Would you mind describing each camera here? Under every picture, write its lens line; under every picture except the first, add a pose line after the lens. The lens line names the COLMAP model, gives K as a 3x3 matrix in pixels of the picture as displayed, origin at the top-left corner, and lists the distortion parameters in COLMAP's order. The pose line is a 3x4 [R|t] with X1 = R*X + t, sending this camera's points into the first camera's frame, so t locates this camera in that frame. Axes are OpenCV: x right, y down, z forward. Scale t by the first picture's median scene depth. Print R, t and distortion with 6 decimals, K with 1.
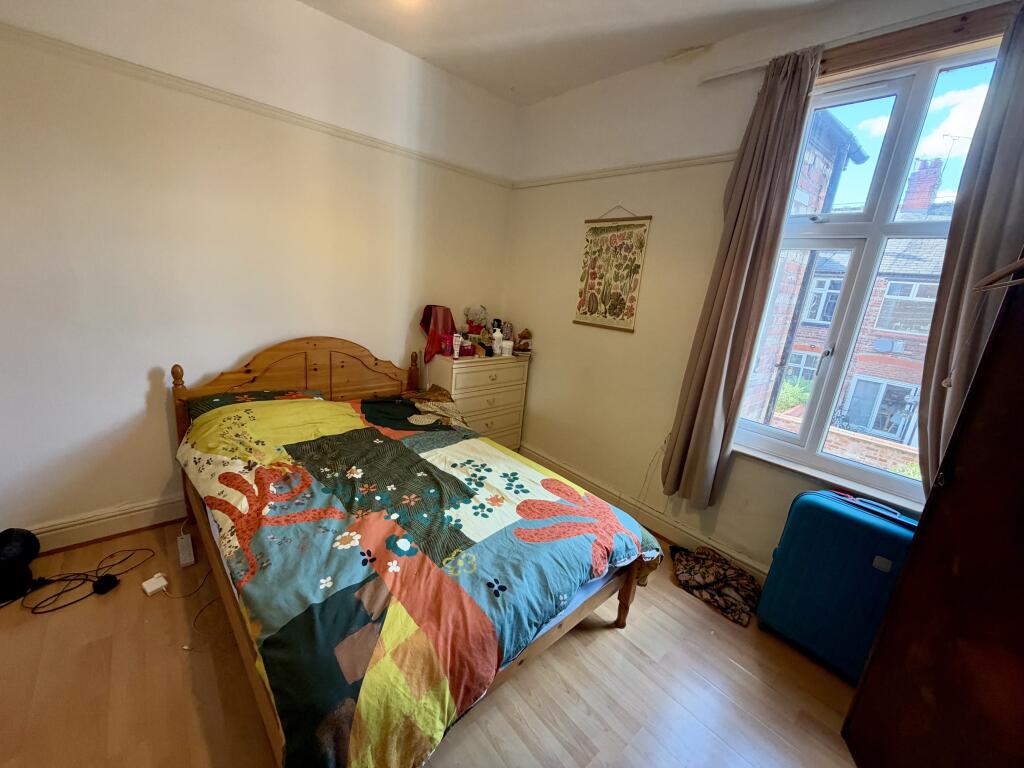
lens RADIAL K [[407.4, 0, 507.6], [0, 407.4, 380.2], [0, 0, 1]] dist [-0.002491, -0.000621]
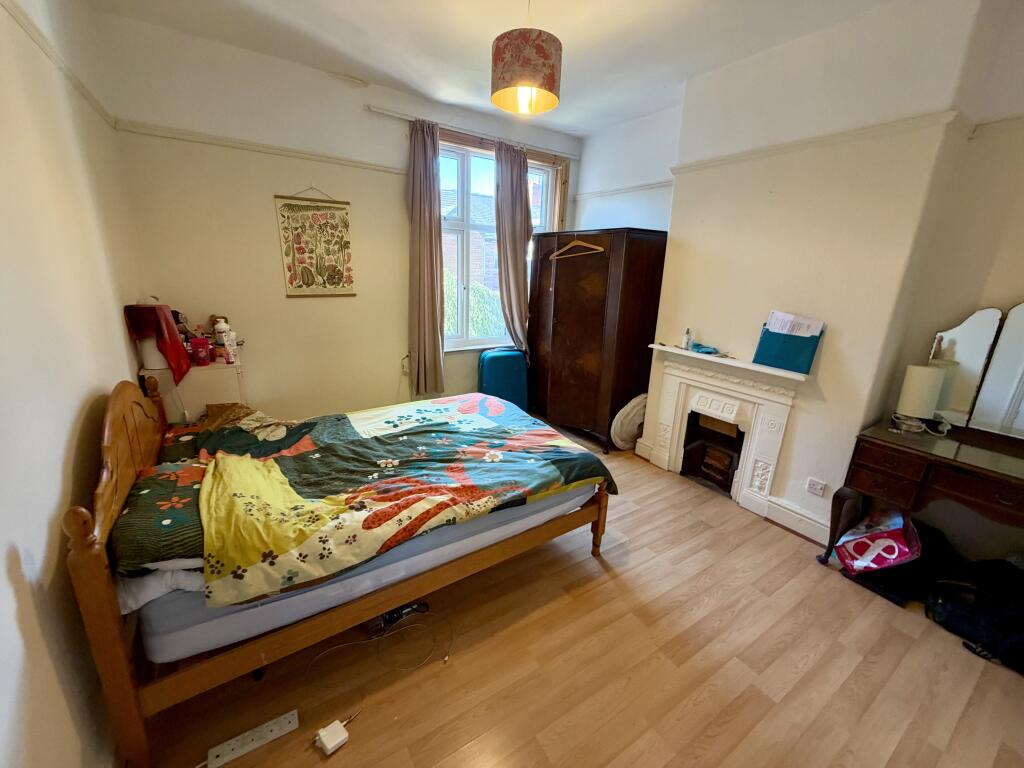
lens RADIAL K [[407.4, 0, 507.6], [0, 407.4, 380.2], [0, 0, 1]] dist [-0.002491, -0.000621]
pose [[0.159100, -0.349704, 0.923252, -0.897818], [0.219384, 0.924306, 0.312297, -0.170837], [-0.962579, 0.152860, 0.223776, 0.311813]]
